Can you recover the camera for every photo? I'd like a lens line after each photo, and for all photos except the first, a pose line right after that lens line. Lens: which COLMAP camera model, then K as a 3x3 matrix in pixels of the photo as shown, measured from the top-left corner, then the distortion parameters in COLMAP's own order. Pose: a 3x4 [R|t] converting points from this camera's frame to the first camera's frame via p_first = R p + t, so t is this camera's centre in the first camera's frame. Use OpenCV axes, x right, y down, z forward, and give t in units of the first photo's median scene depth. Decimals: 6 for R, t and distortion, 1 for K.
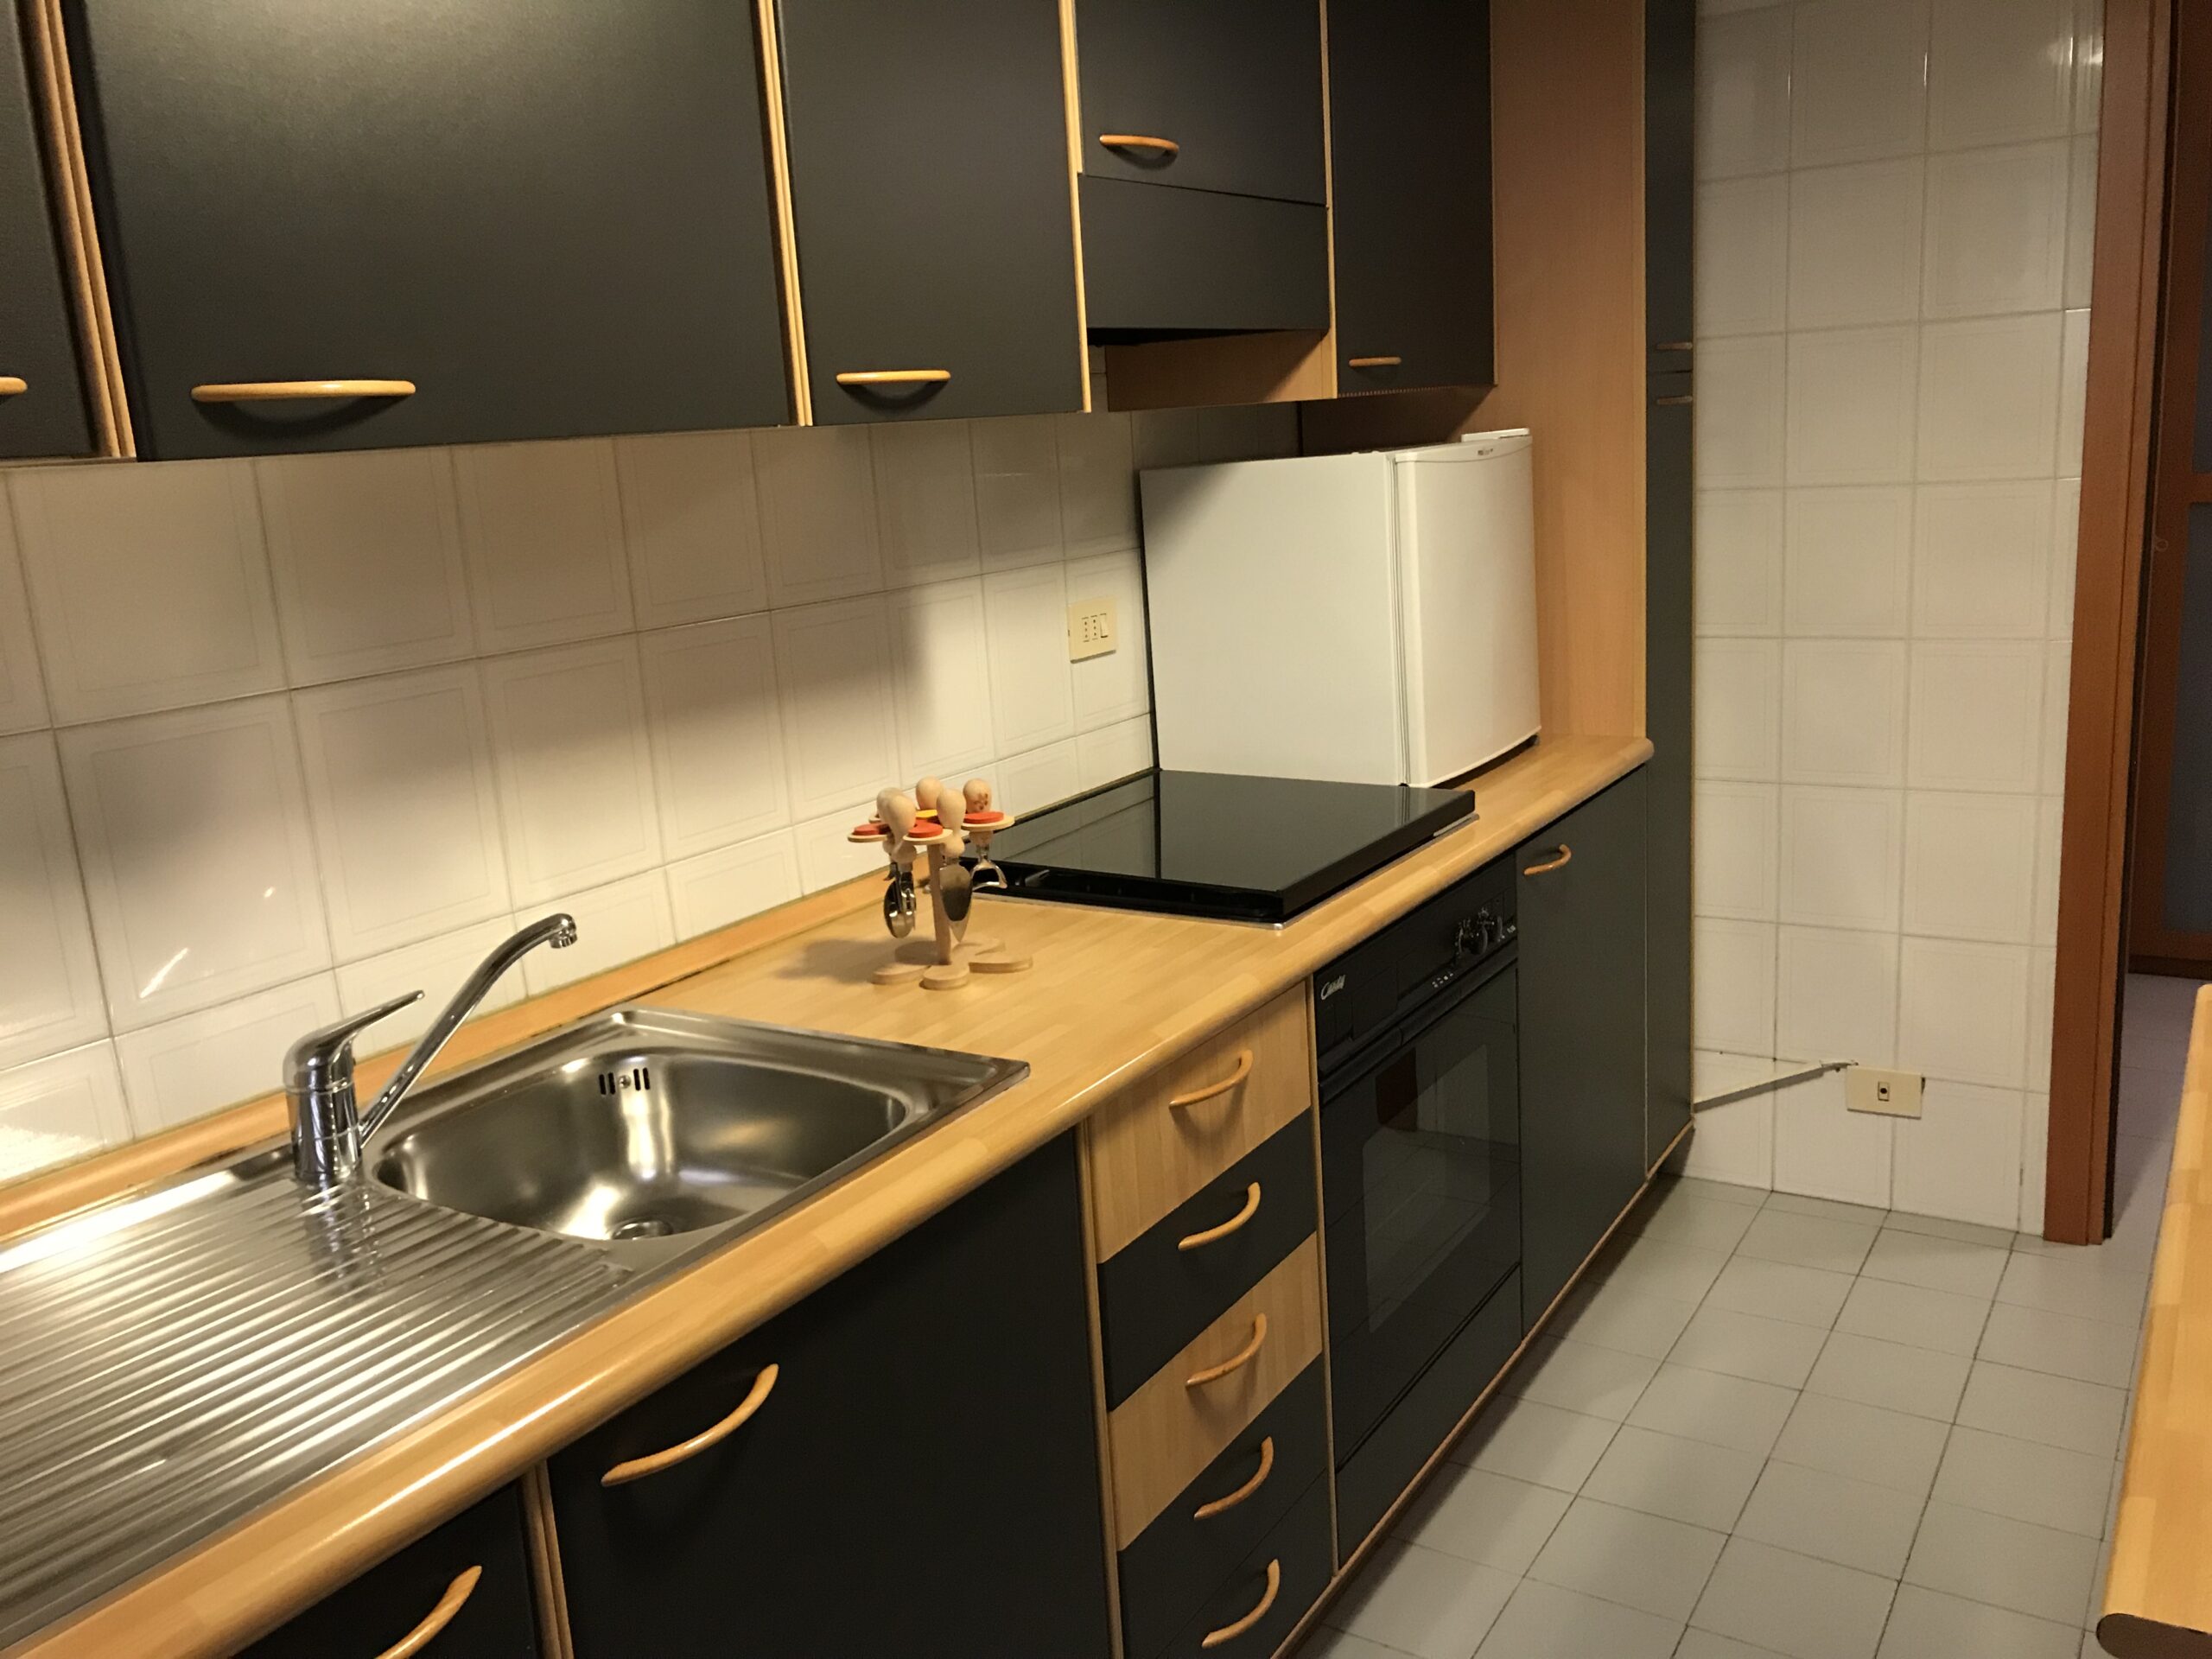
lens RADIAL K [[1858.1, 0, 1113.6], [0, 1858.1, 834.8], [0, 0, 1]] dist [0.013243, 0.001130]
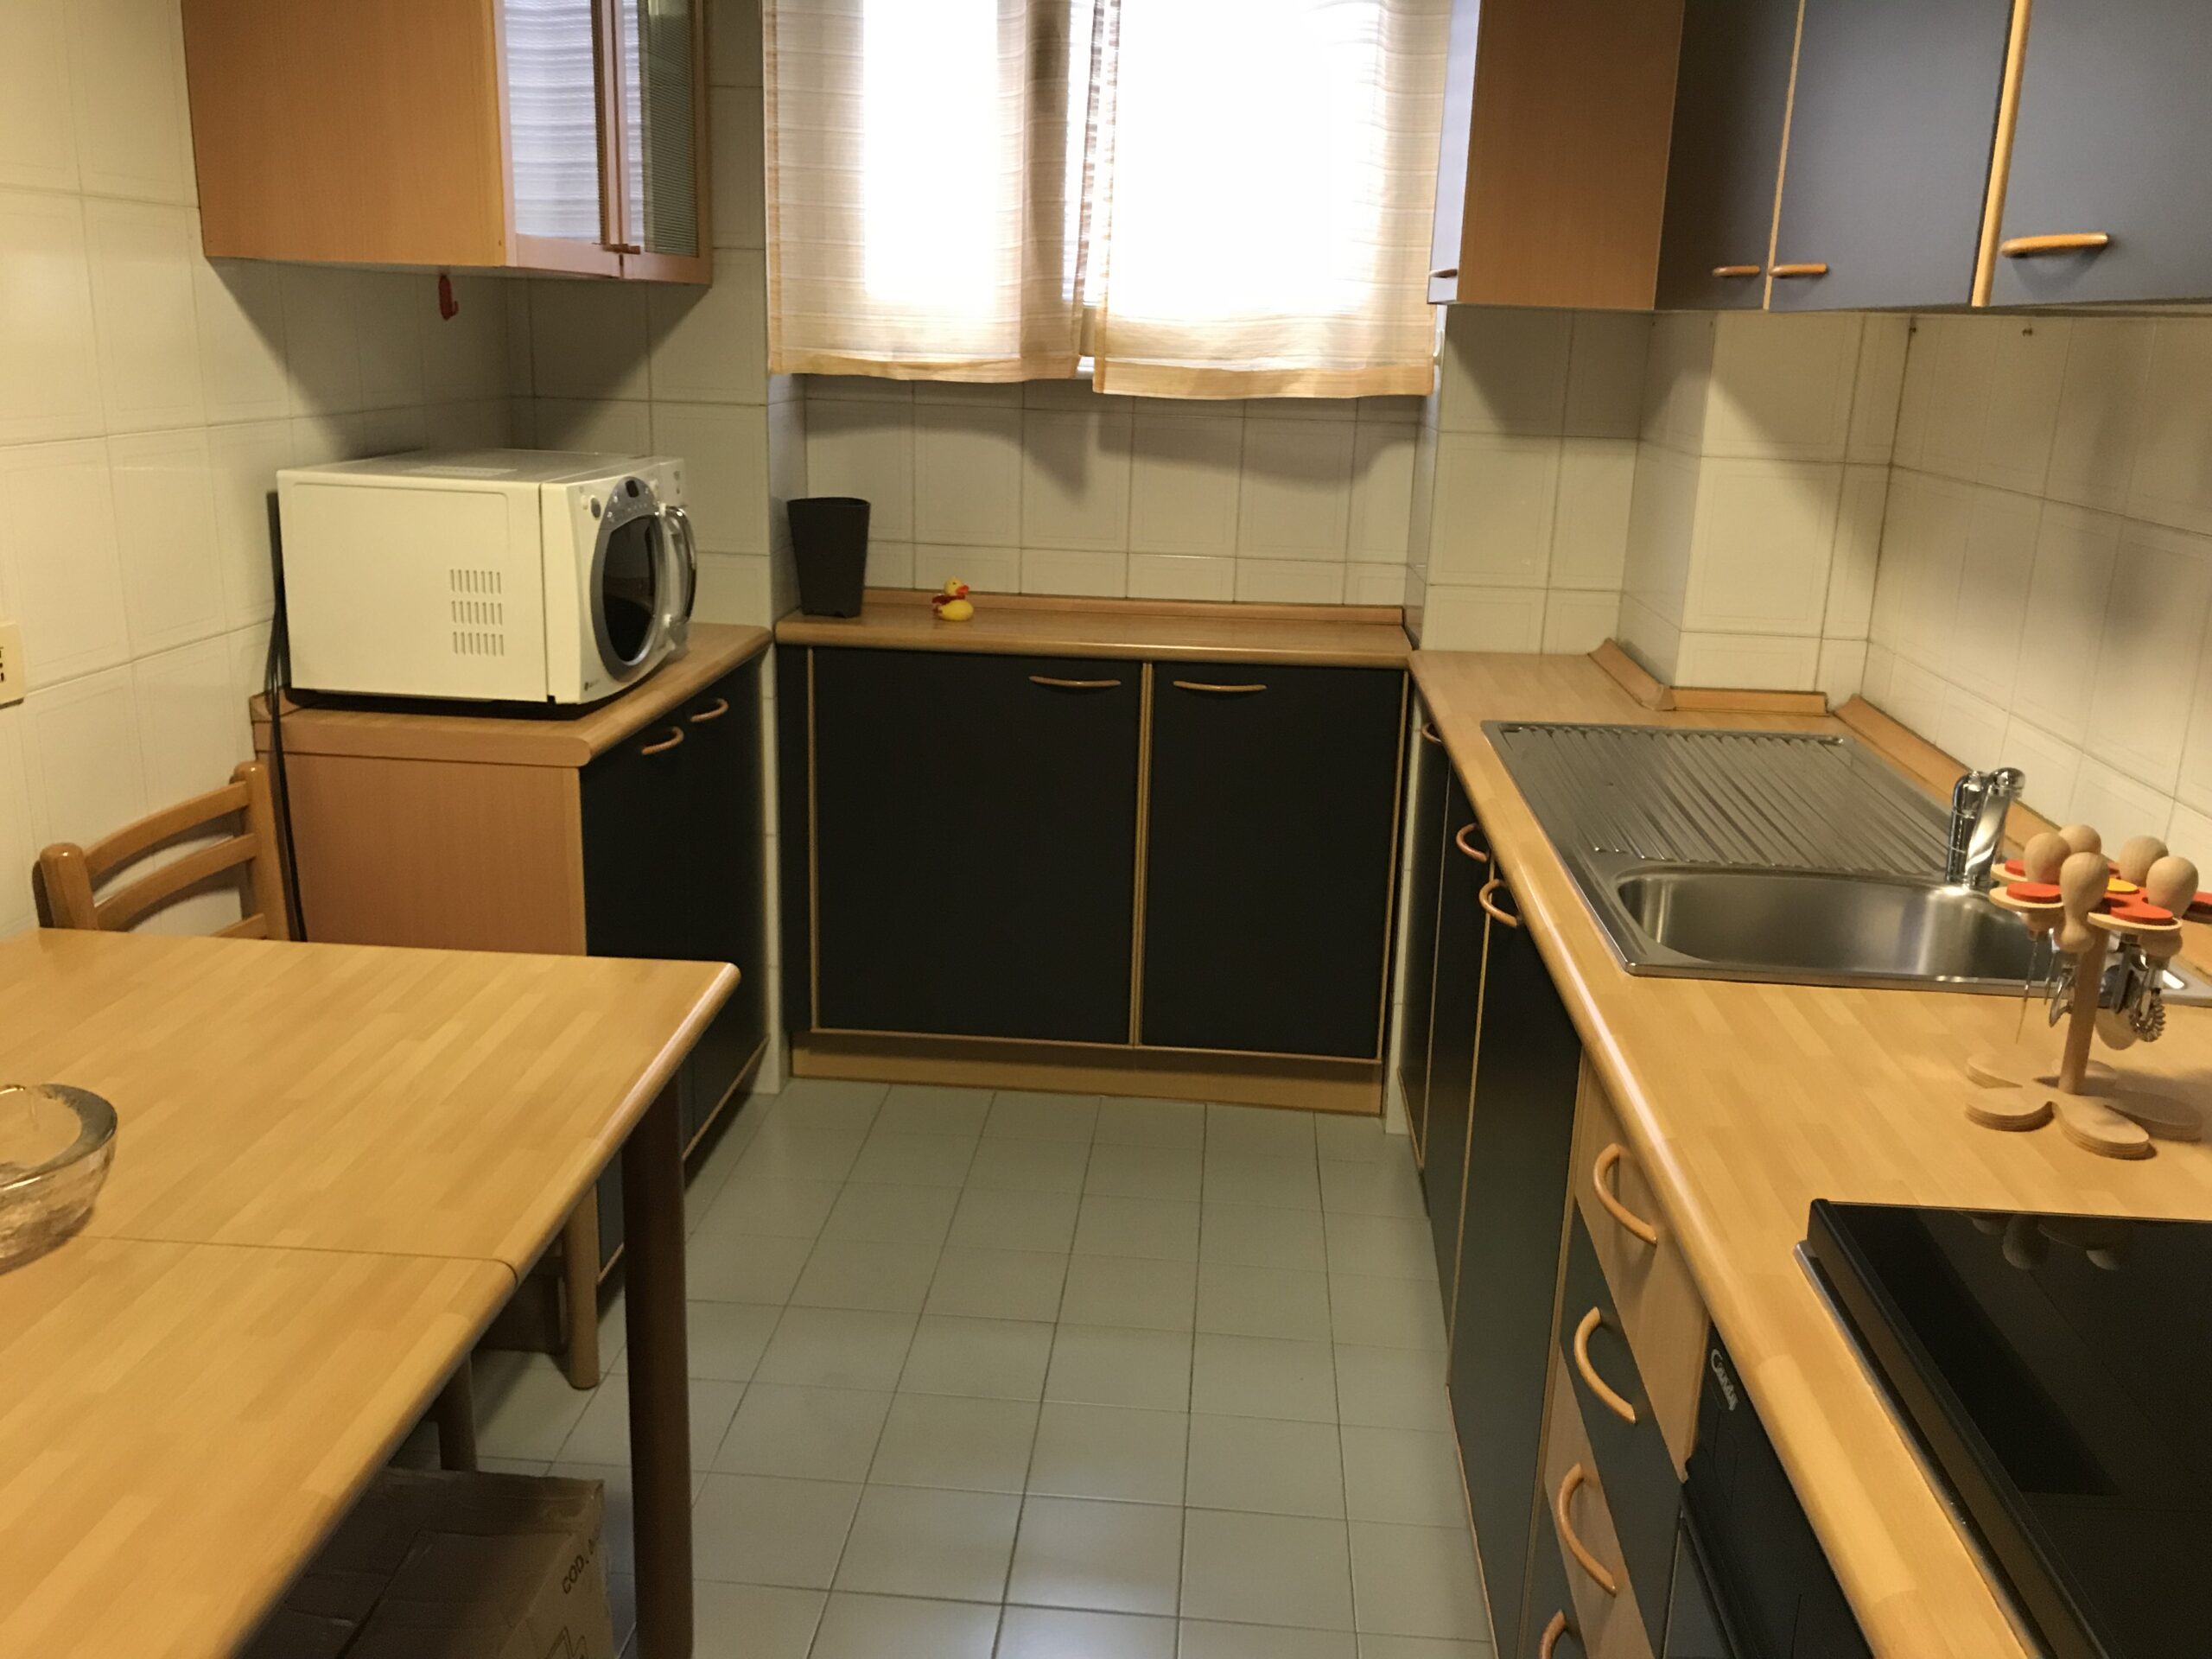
lens RADIAL K [[1822.8, 0, 1108.4], [0, 1822.8, 815.3], [0, 0, 1]] dist [0.104051, -0.282350]
pose [[-0.886844, 0.152690, -0.436111, 0.381457], [-0.078755, 0.880066, 0.468275, -0.237033], [0.455308, 0.449633, -0.768456, 0.984071]]
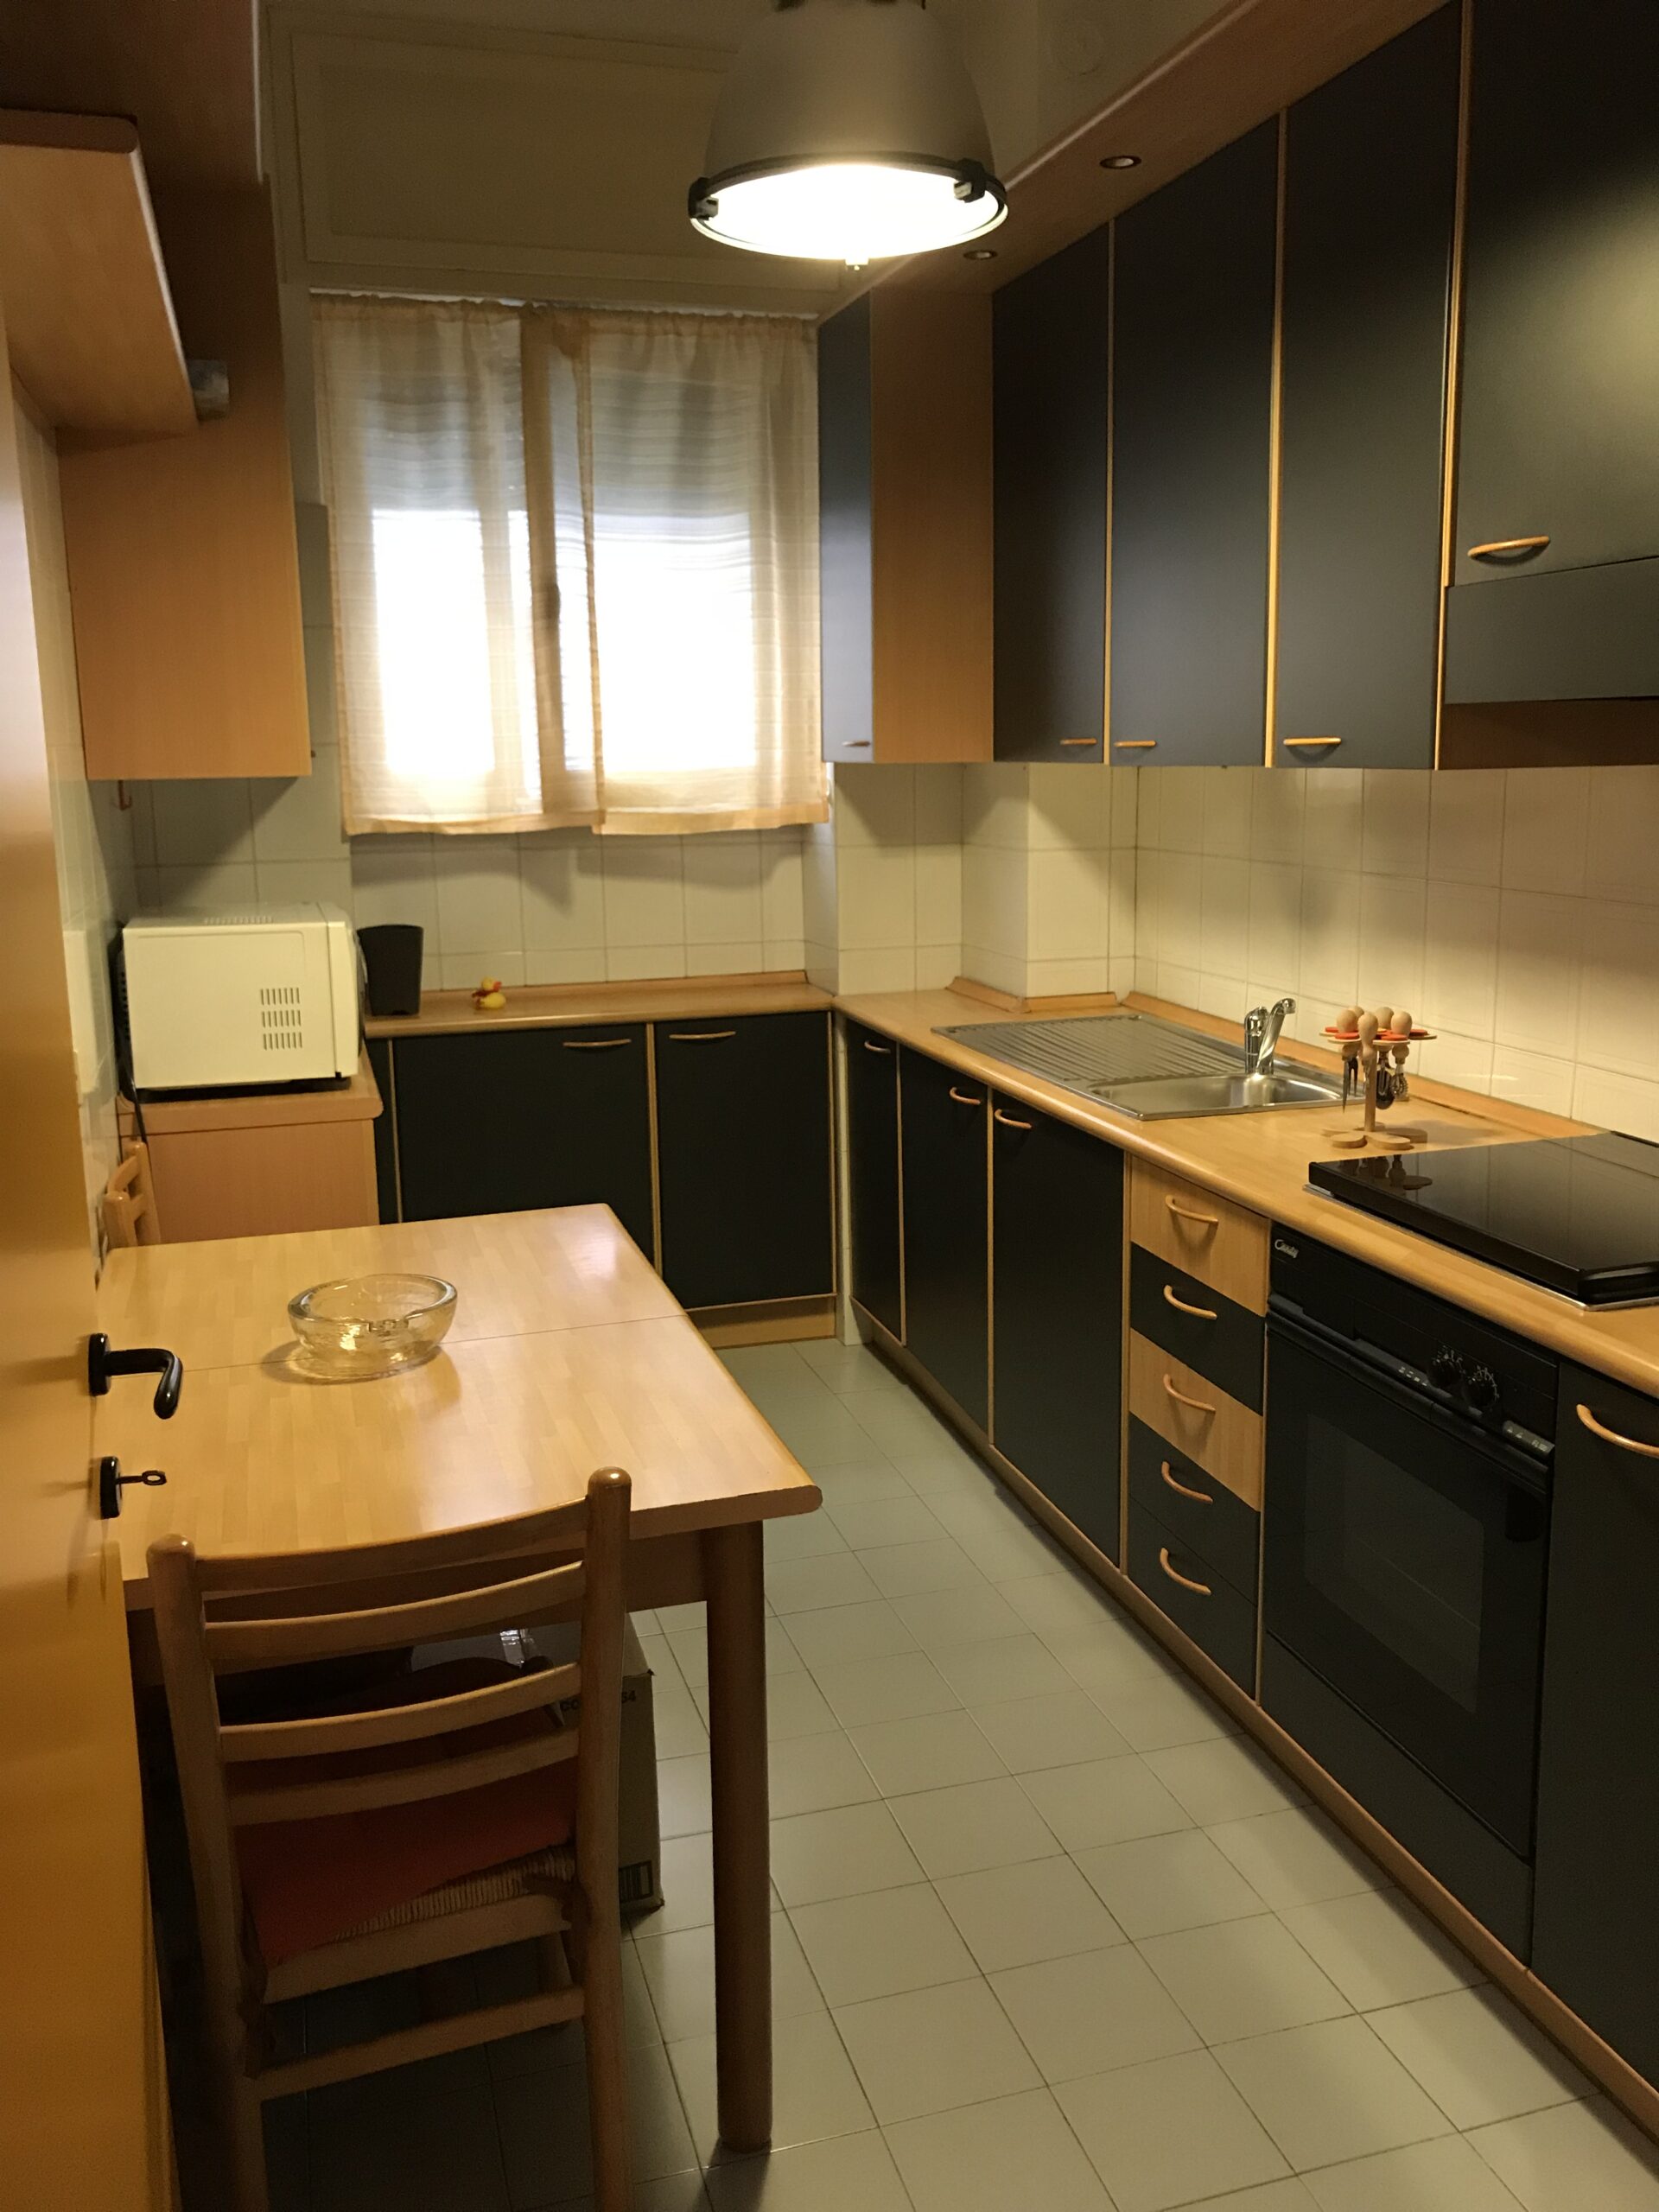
lens RADIAL K [[1822.8, 0, 838.1], [0, 1822.8, 1098.1], [0, 0, 1]] dist [0.104051, -0.282350]
pose [[-0.658778, 0.213118, -0.721521, 0.916391], [-0.109679, 0.921587, 0.372354, -0.337066], [0.744300, 0.324434, -0.583747, 1.139311]]
